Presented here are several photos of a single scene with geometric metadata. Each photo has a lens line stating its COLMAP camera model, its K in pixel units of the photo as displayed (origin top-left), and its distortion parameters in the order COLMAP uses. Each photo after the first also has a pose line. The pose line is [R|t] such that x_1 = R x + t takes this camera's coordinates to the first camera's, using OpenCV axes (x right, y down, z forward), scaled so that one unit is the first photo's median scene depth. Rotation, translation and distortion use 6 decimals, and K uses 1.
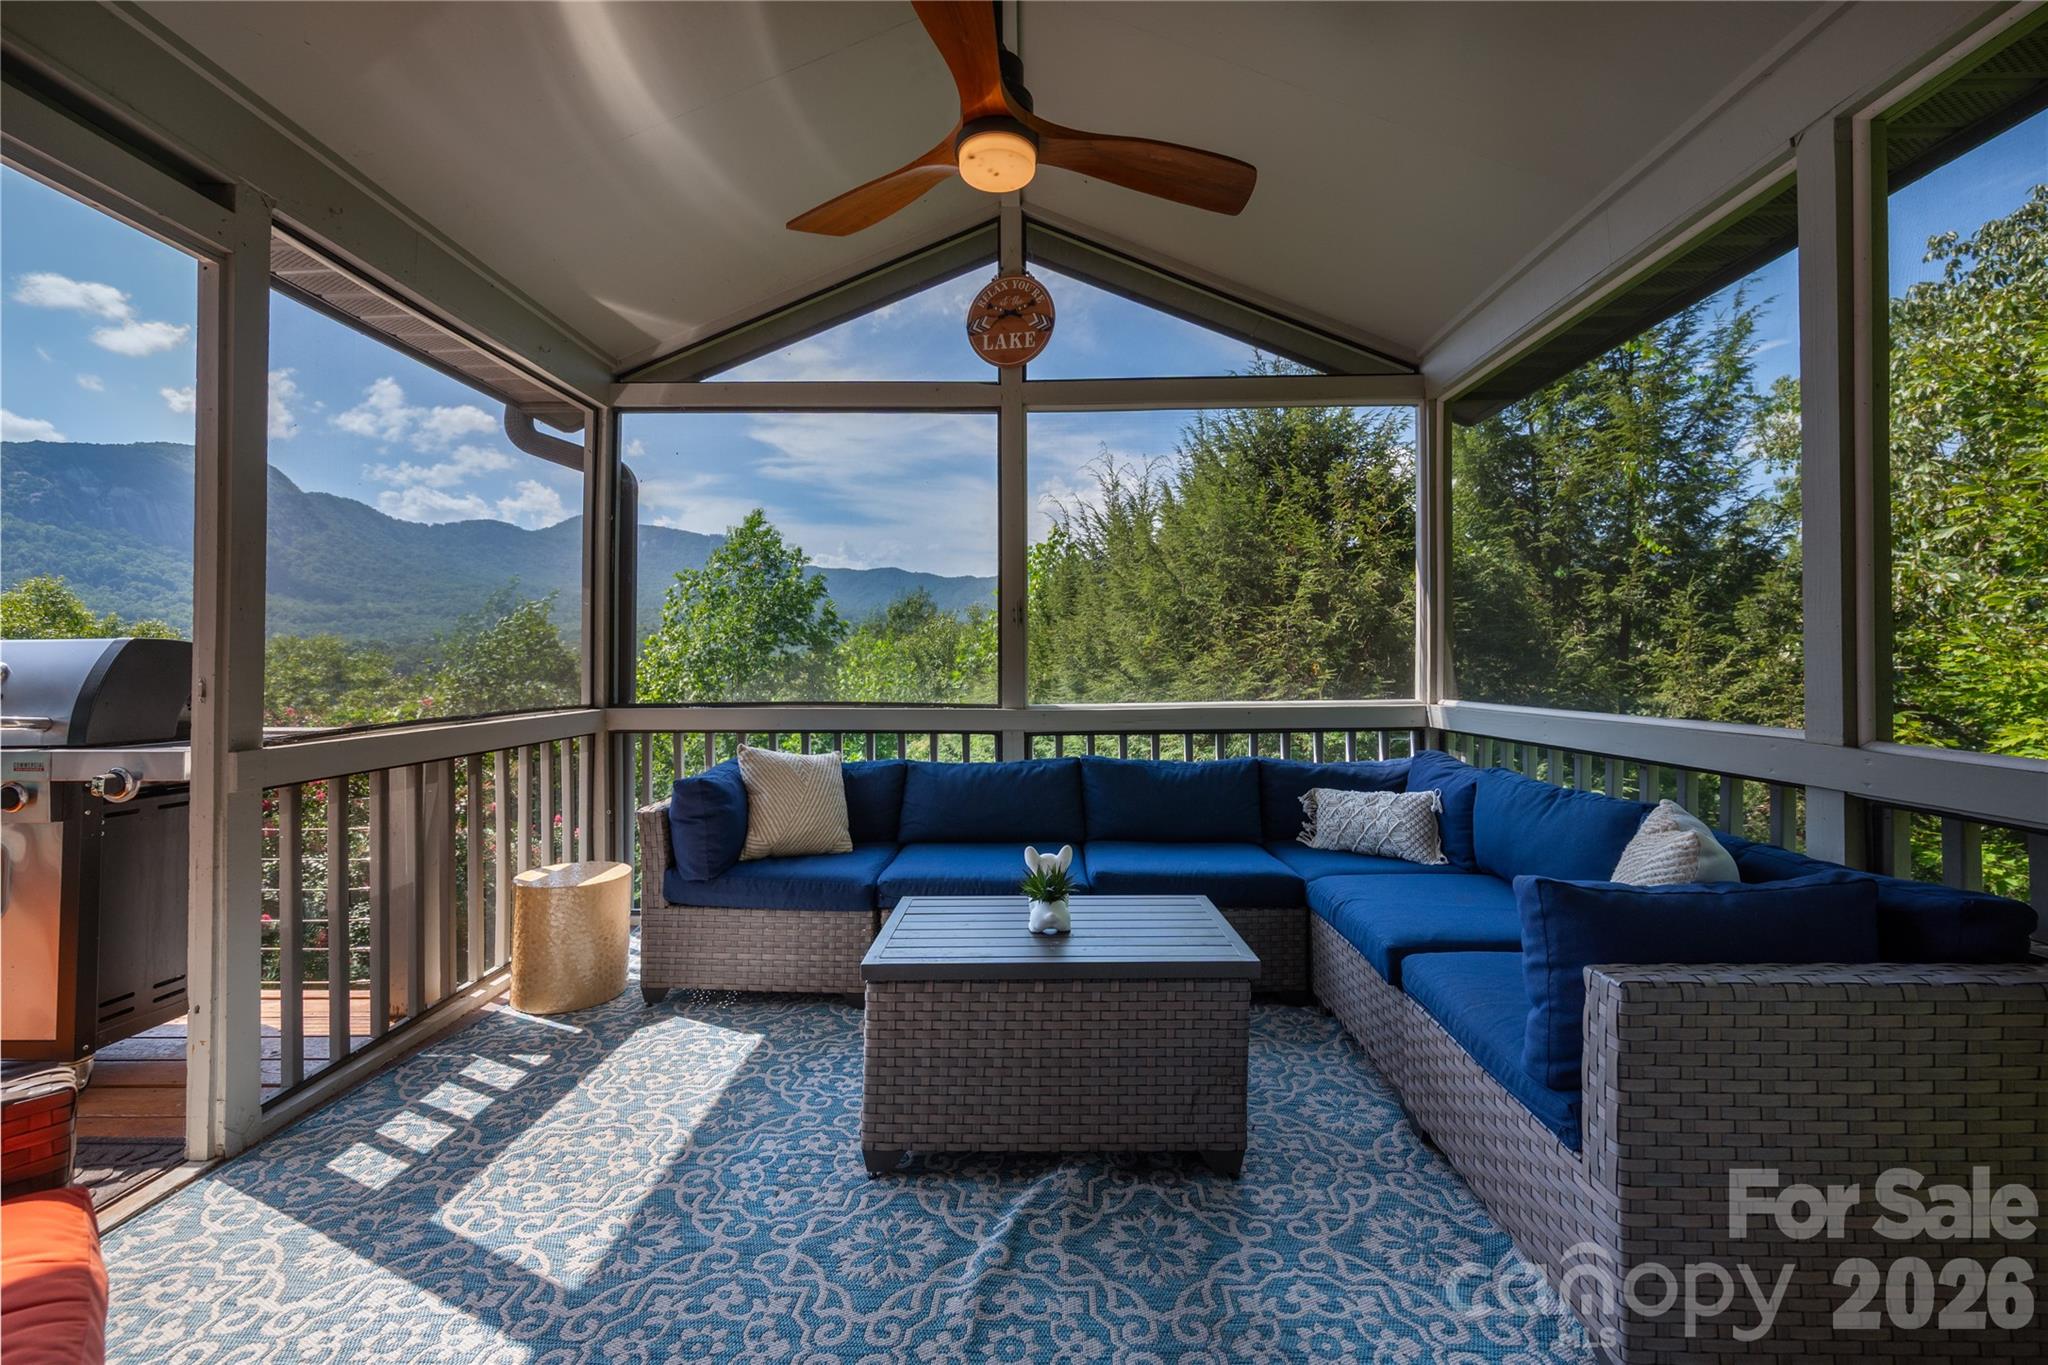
lens RADIAL K [[824.2, 0, 1016.3], [0, 824.2, 649.4], [0, 0, 1]] dist [0.000617, -0.000106]
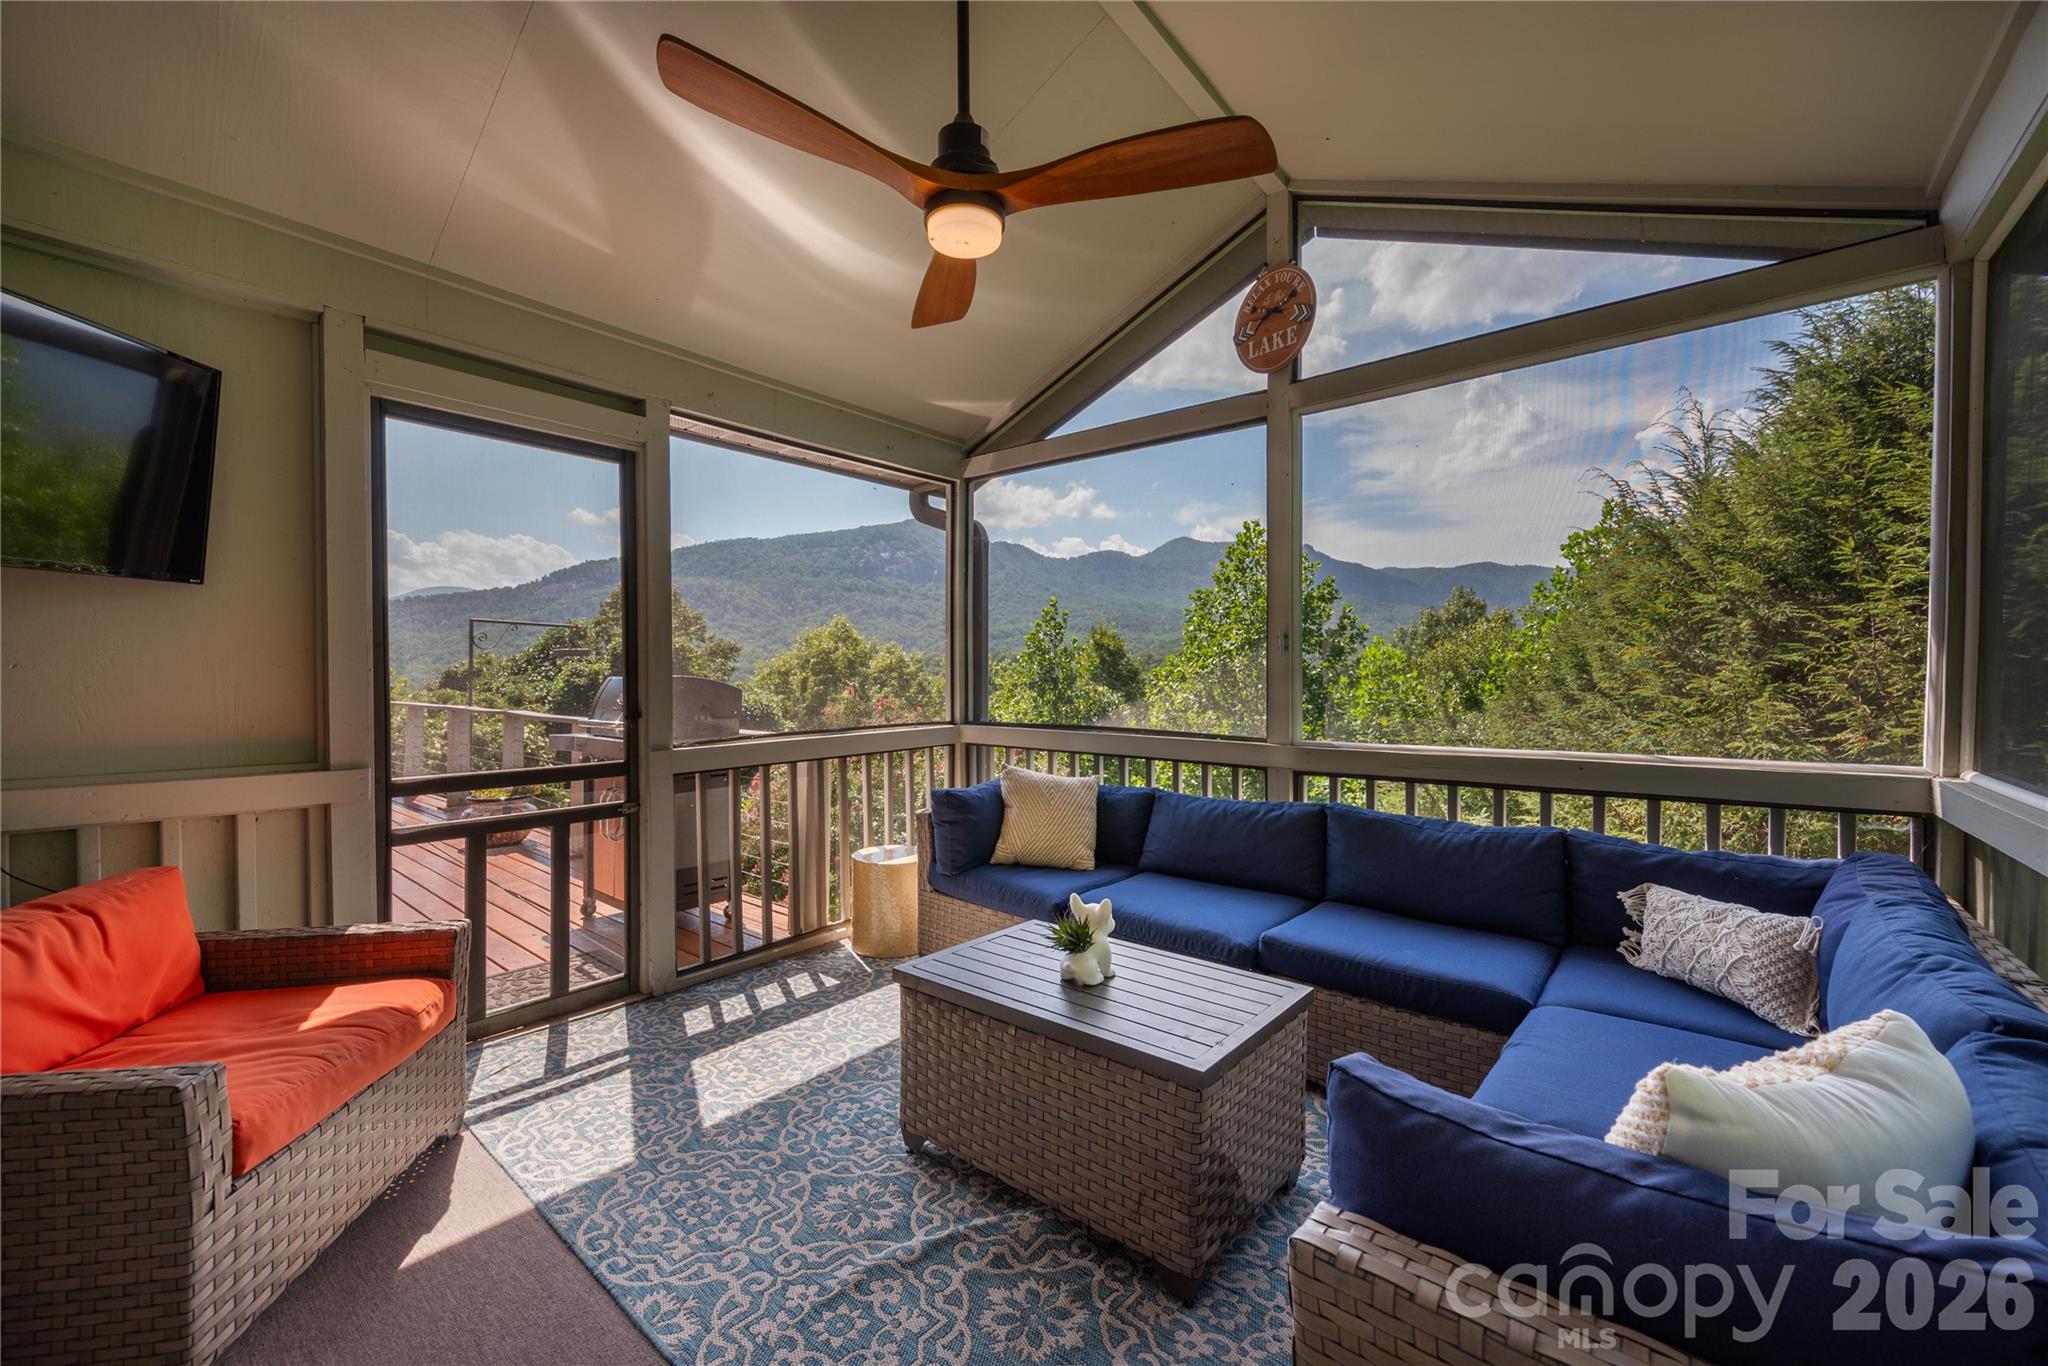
lens RADIAL K [[801.2, 0, 1024.0], [0, 801.2, 683.0], [0, 0, 1]] dist [-0.002390, 0.000167]
pose [[0.779820, 0.010266, -0.625919, 0.377902], [0.011345, 0.999470, 0.030527, -0.030533], [0.625900, -0.030907, 0.779290, 0.139863]]
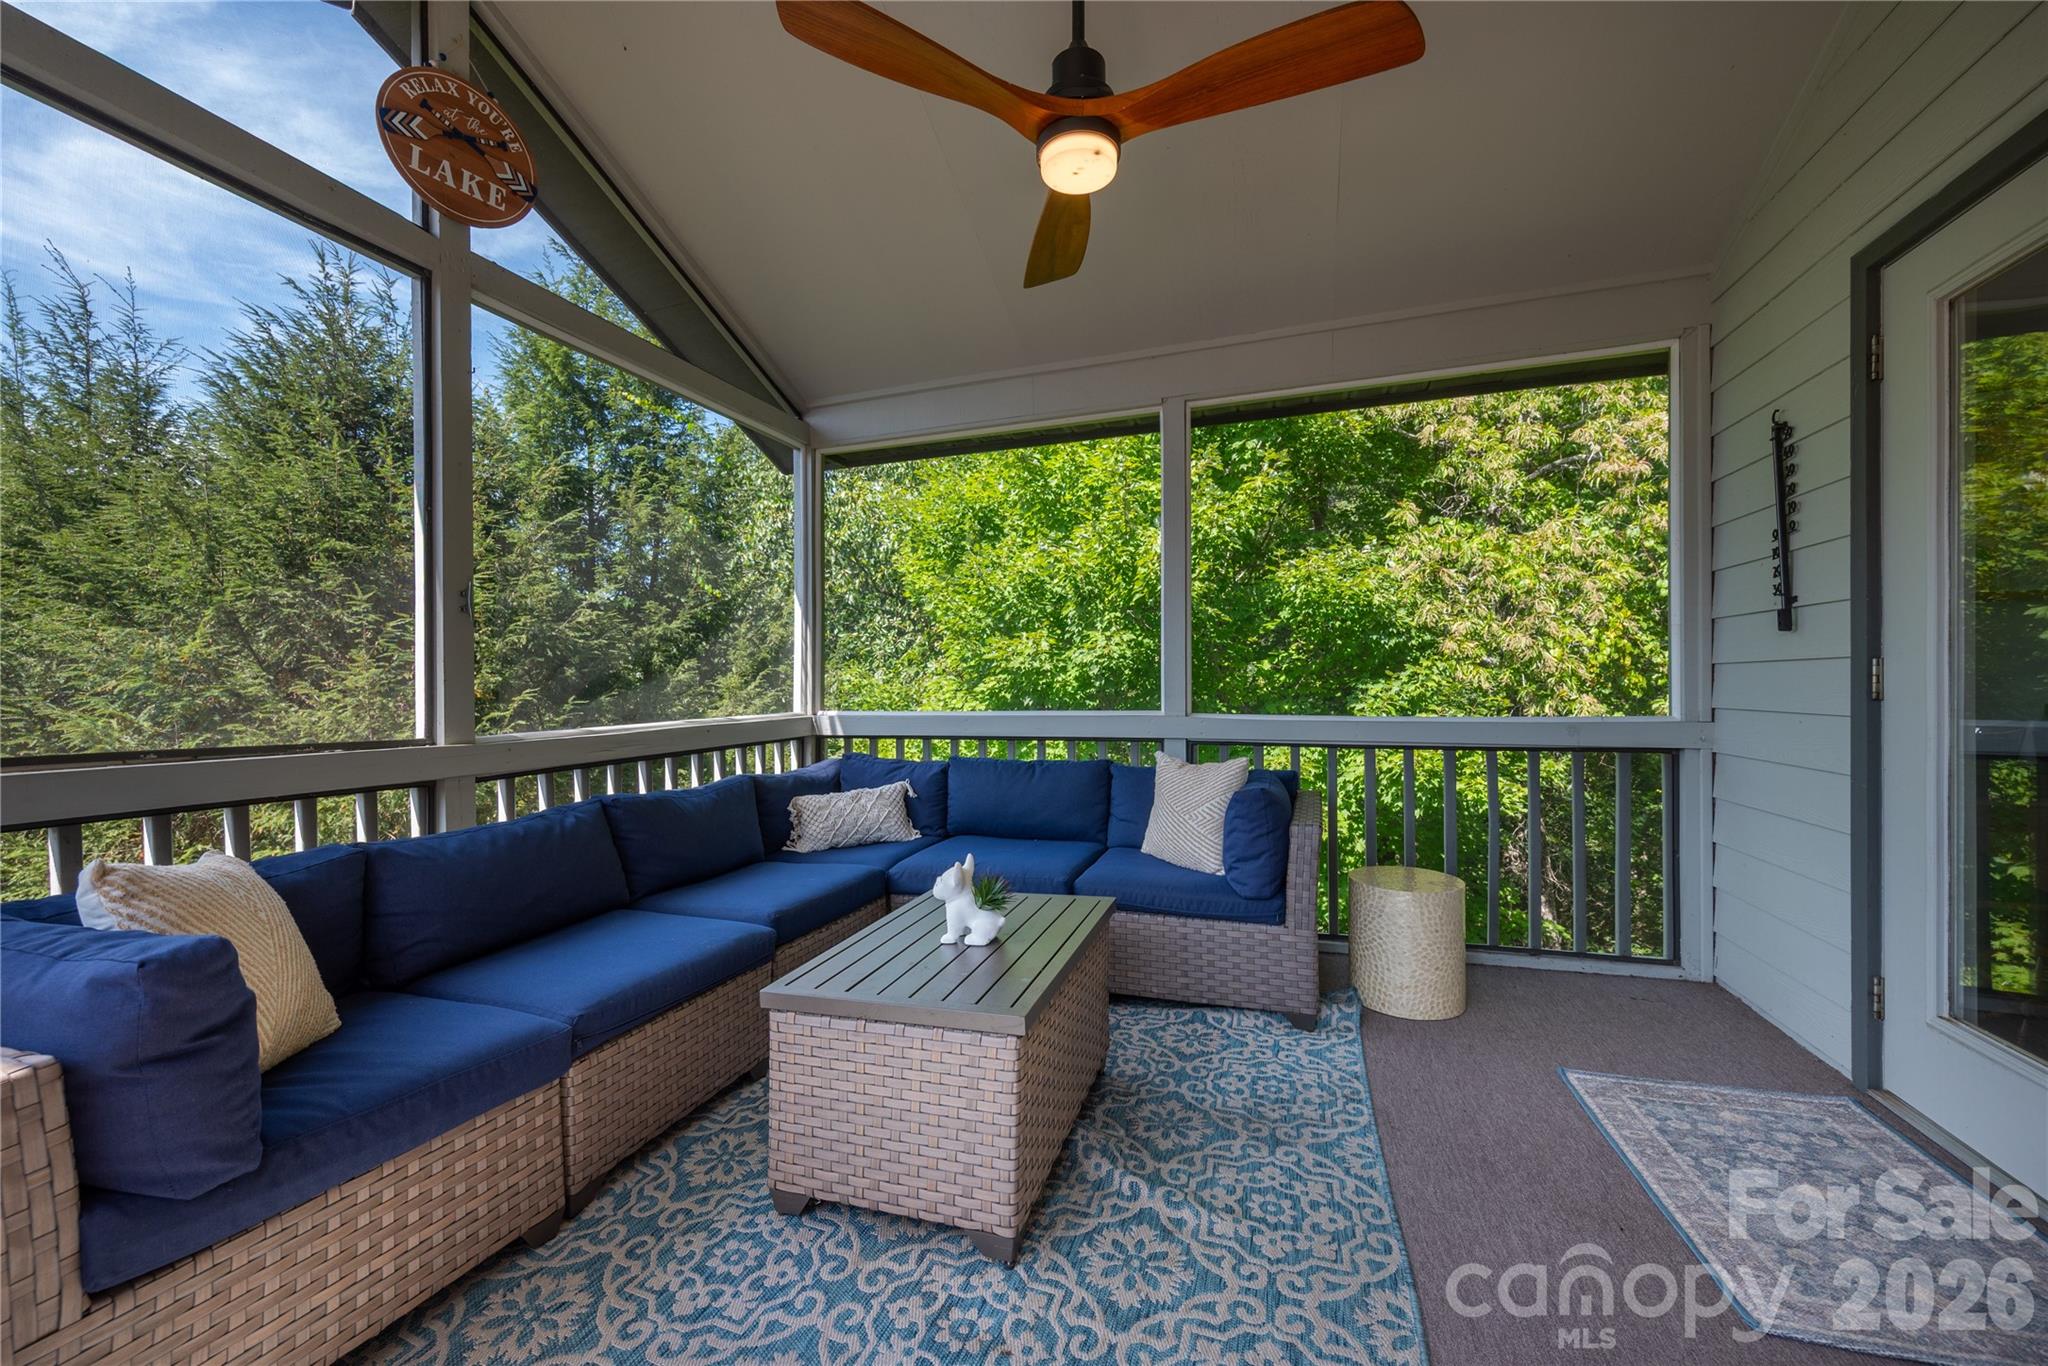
lens RADIAL K [[838.8, 0, 1001.9], [0, 838.8, 695.2], [0, 0, 1]] dist [-0.000005, -0.000097]
pose [[0.305202, -0.011240, 0.952221, -0.576409], [-0.005502, 0.999893, 0.013566, 0.023974], [-0.952272, -0.009379, 0.305107, 0.435489]]
